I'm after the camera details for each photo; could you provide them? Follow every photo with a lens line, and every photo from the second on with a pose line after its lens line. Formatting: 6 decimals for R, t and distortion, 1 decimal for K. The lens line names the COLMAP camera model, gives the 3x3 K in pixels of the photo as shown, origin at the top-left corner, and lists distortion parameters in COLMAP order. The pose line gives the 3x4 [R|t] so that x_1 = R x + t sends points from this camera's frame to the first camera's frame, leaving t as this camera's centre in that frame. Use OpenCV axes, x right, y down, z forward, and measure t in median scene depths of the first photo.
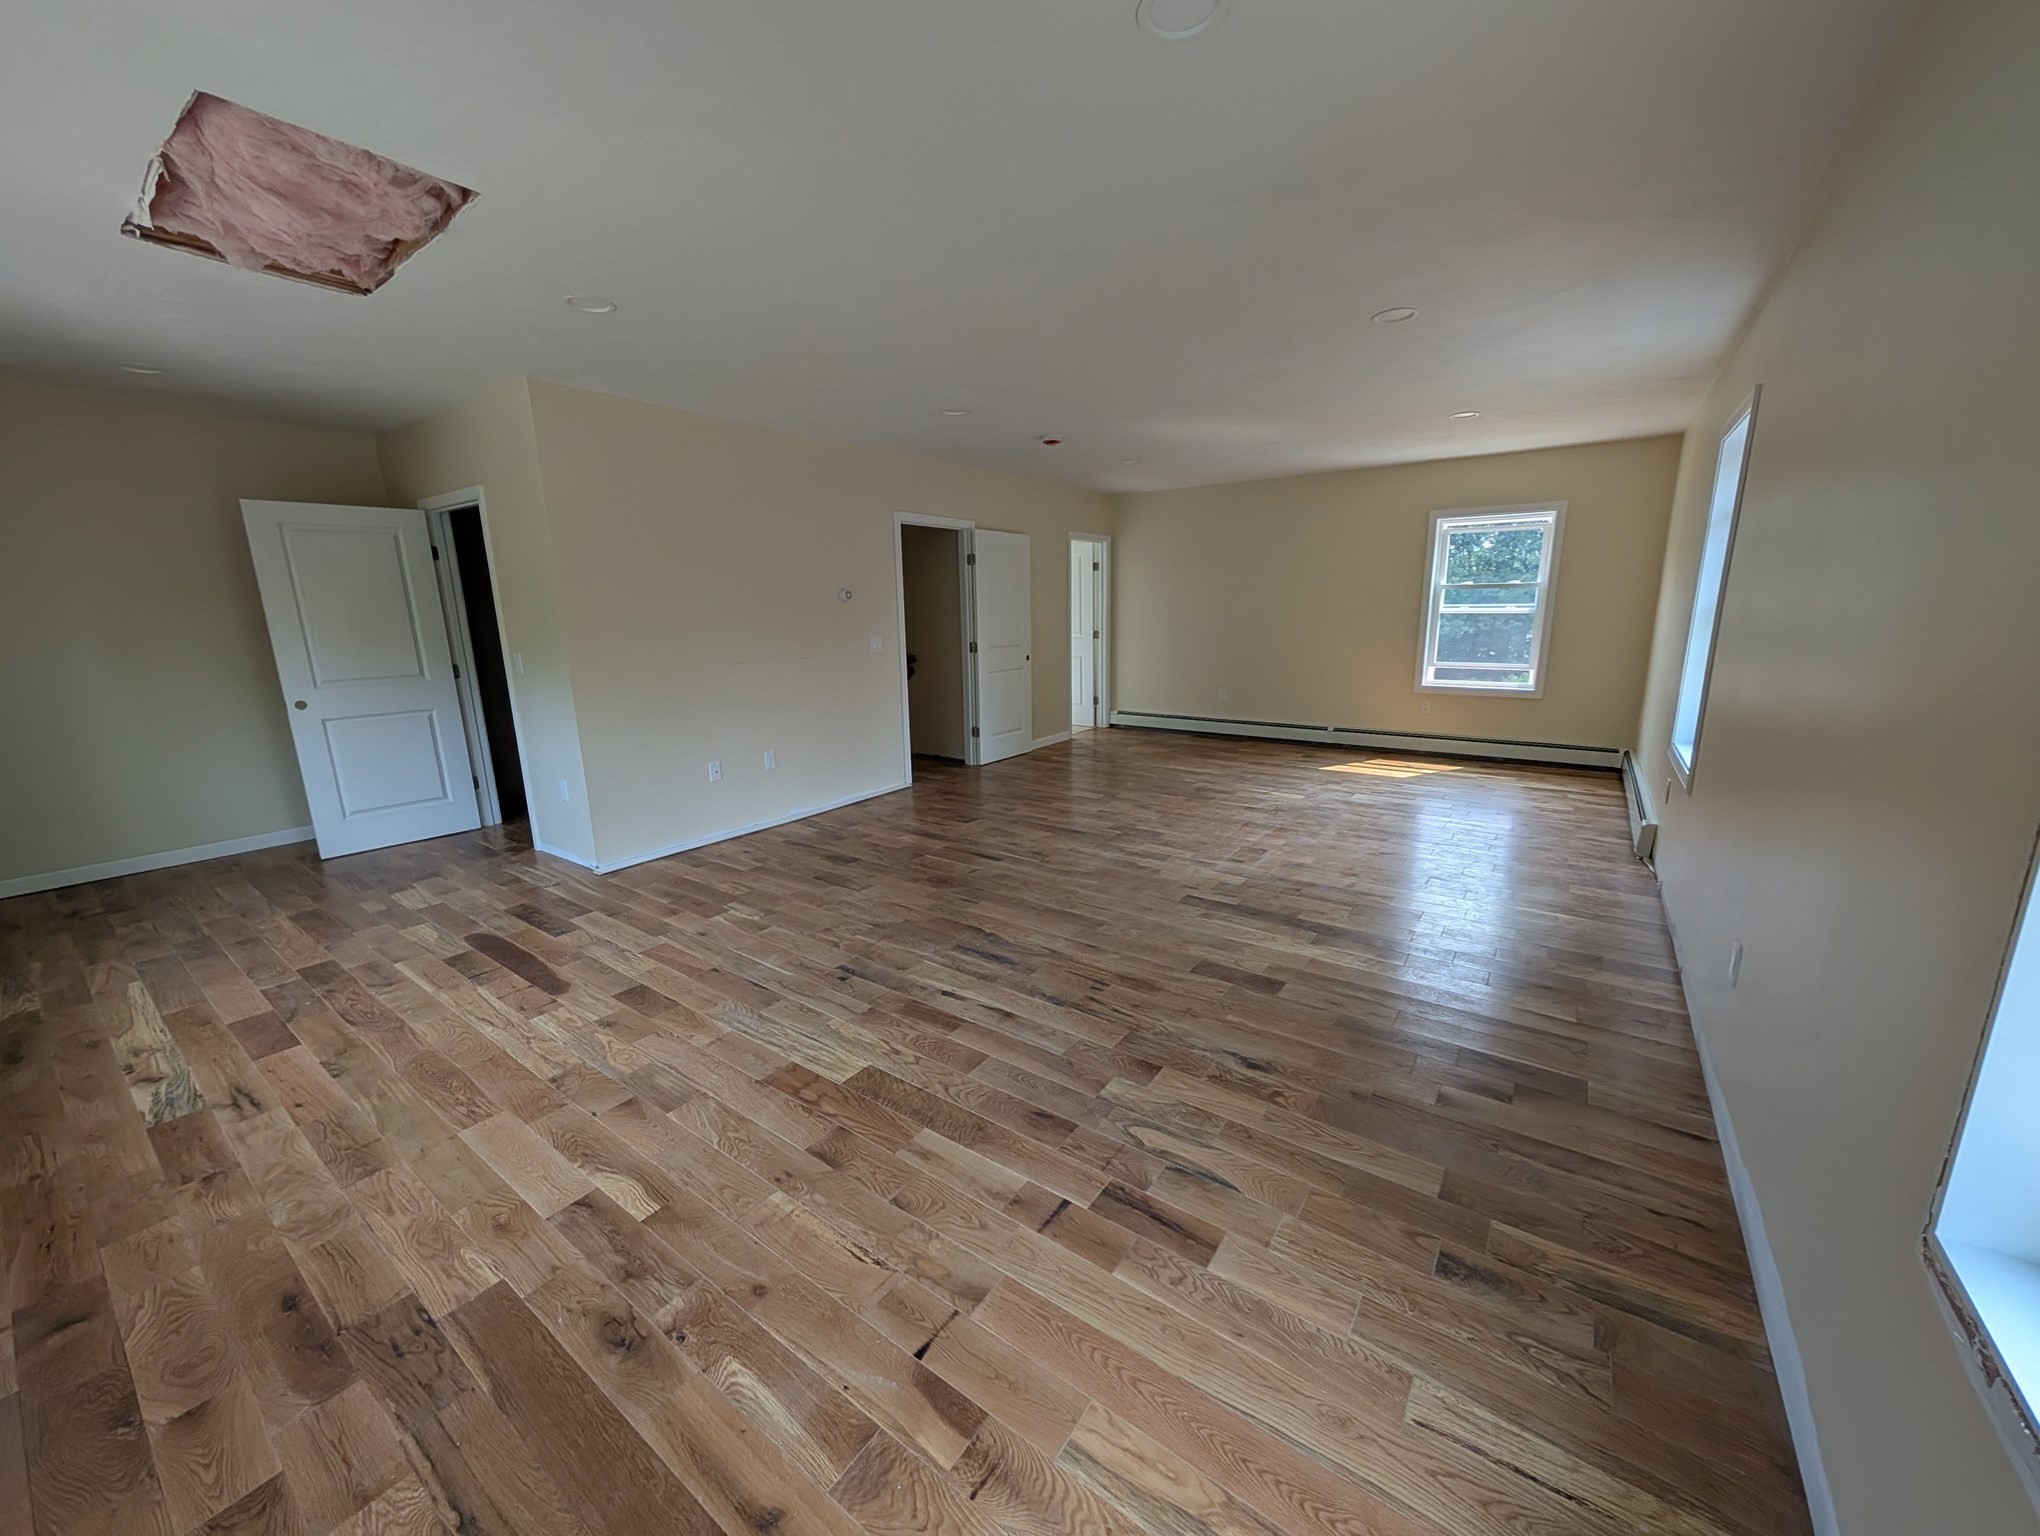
lens RADIAL K [[769.4, 0, 1022.1], [0, 769.4, 773.6], [0, 0, 1]] dist [-0.002070, -0.000092]
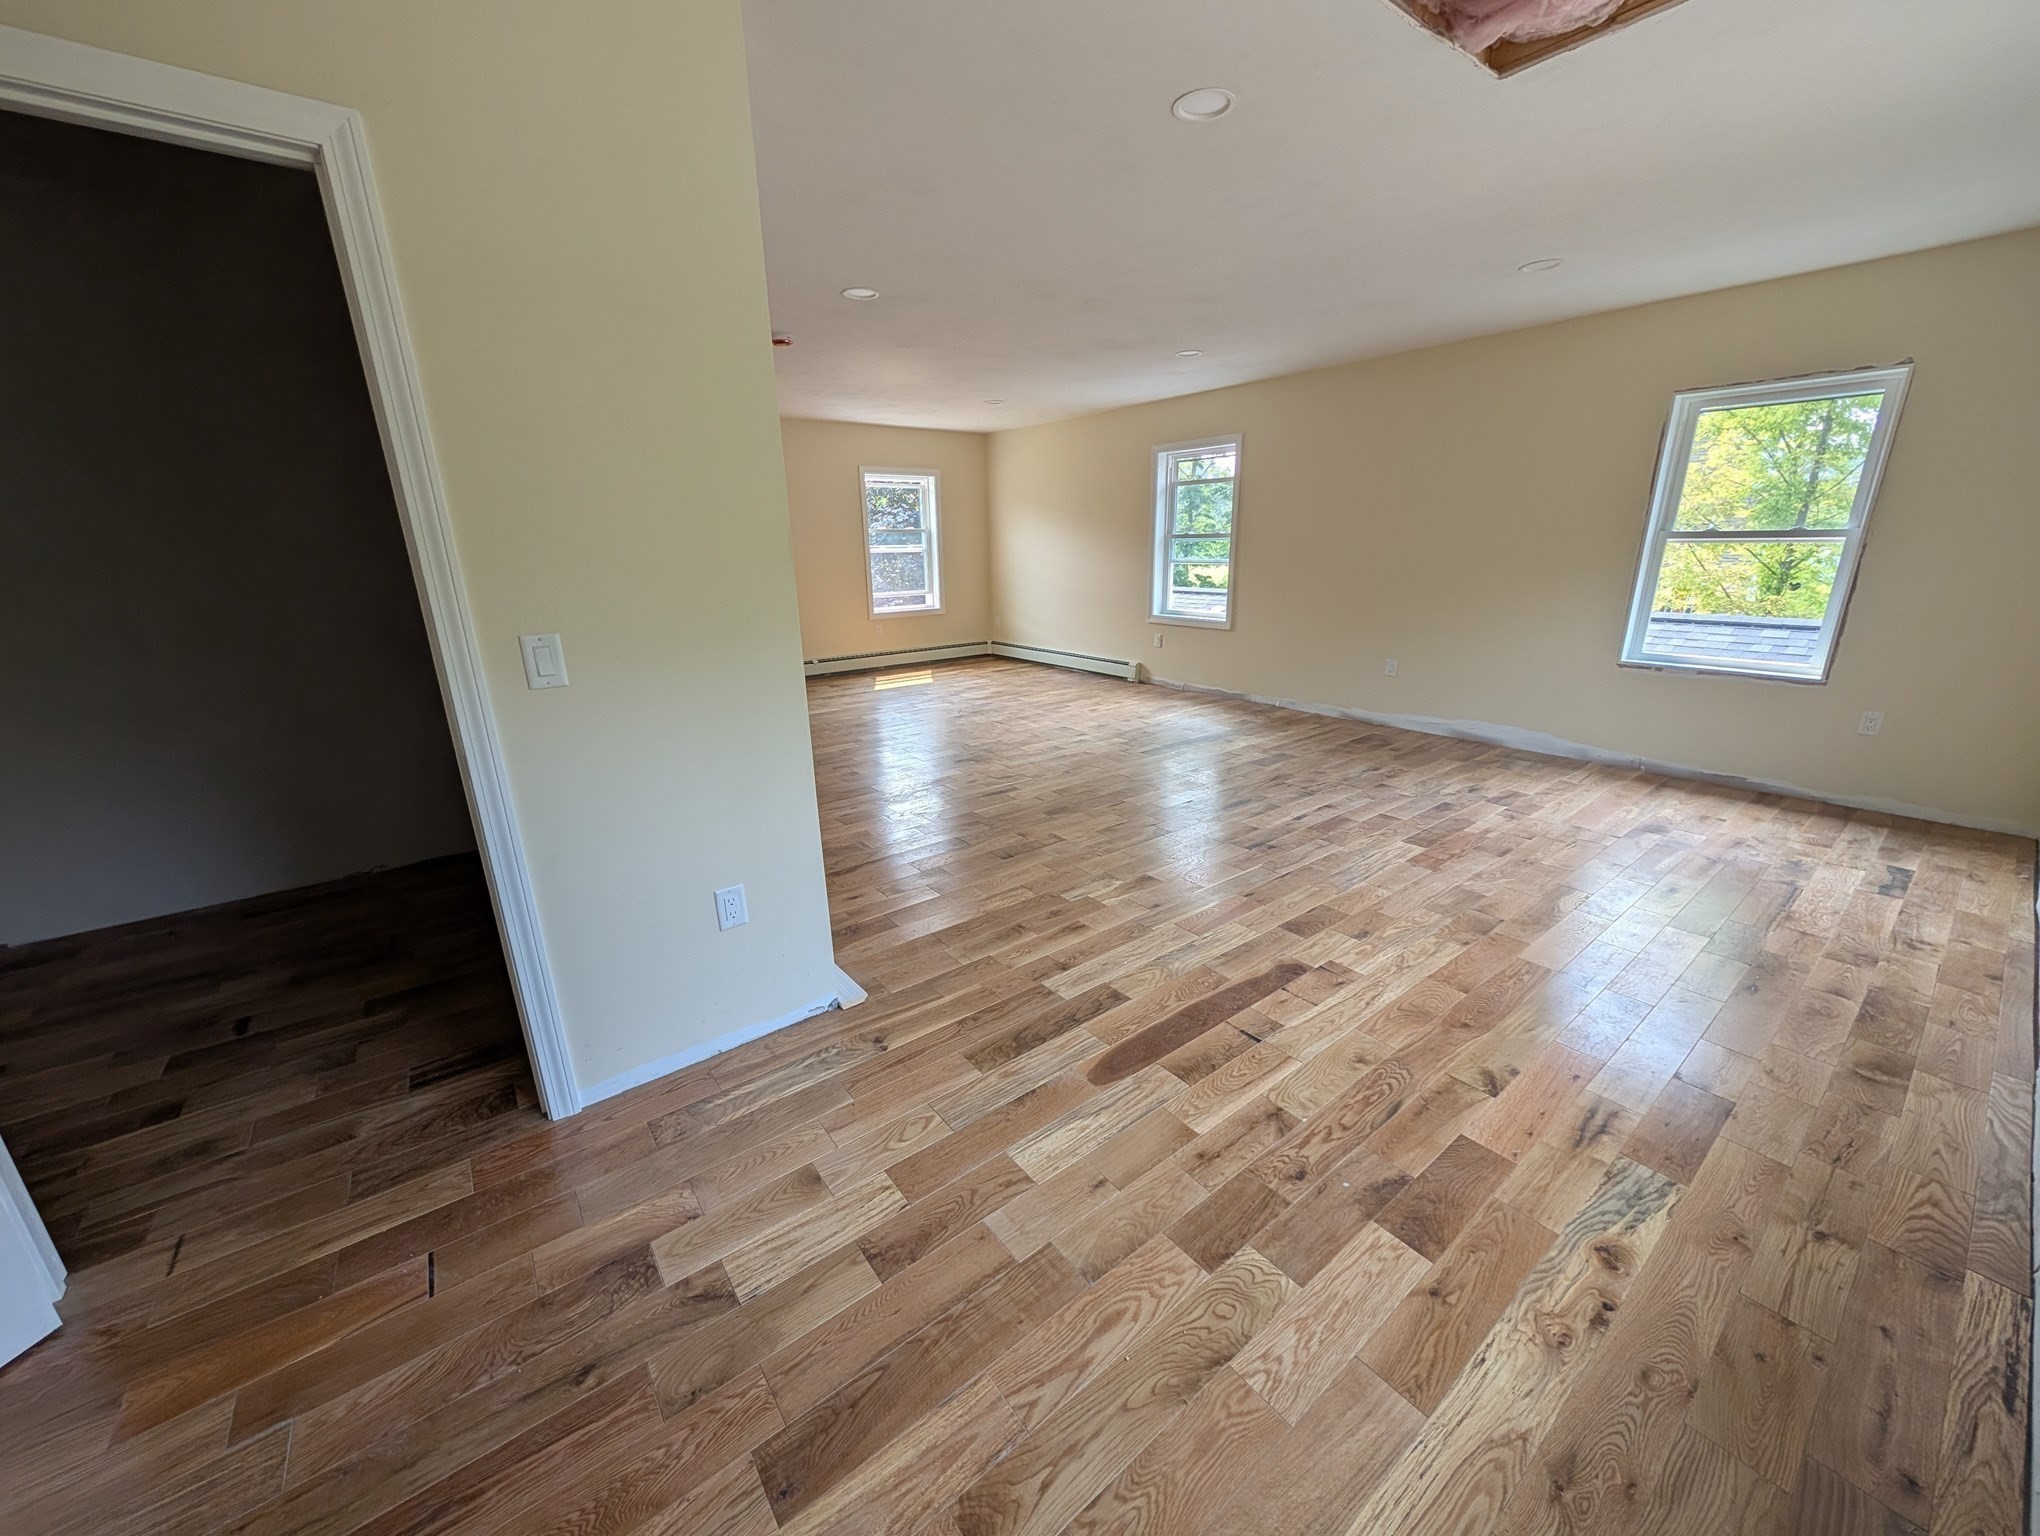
lens RADIAL K [[769.4, 0, 1022.1], [0, 769.4, 773.6], [0, 0, 1]] dist [-0.002070, -0.000092]
pose [[0.283178, -0.267299, 0.921065, -1.418265], [0.218893, 0.953041, 0.209281, -0.174864], [-0.933754, 0.142351, 0.328390, 0.964224]]
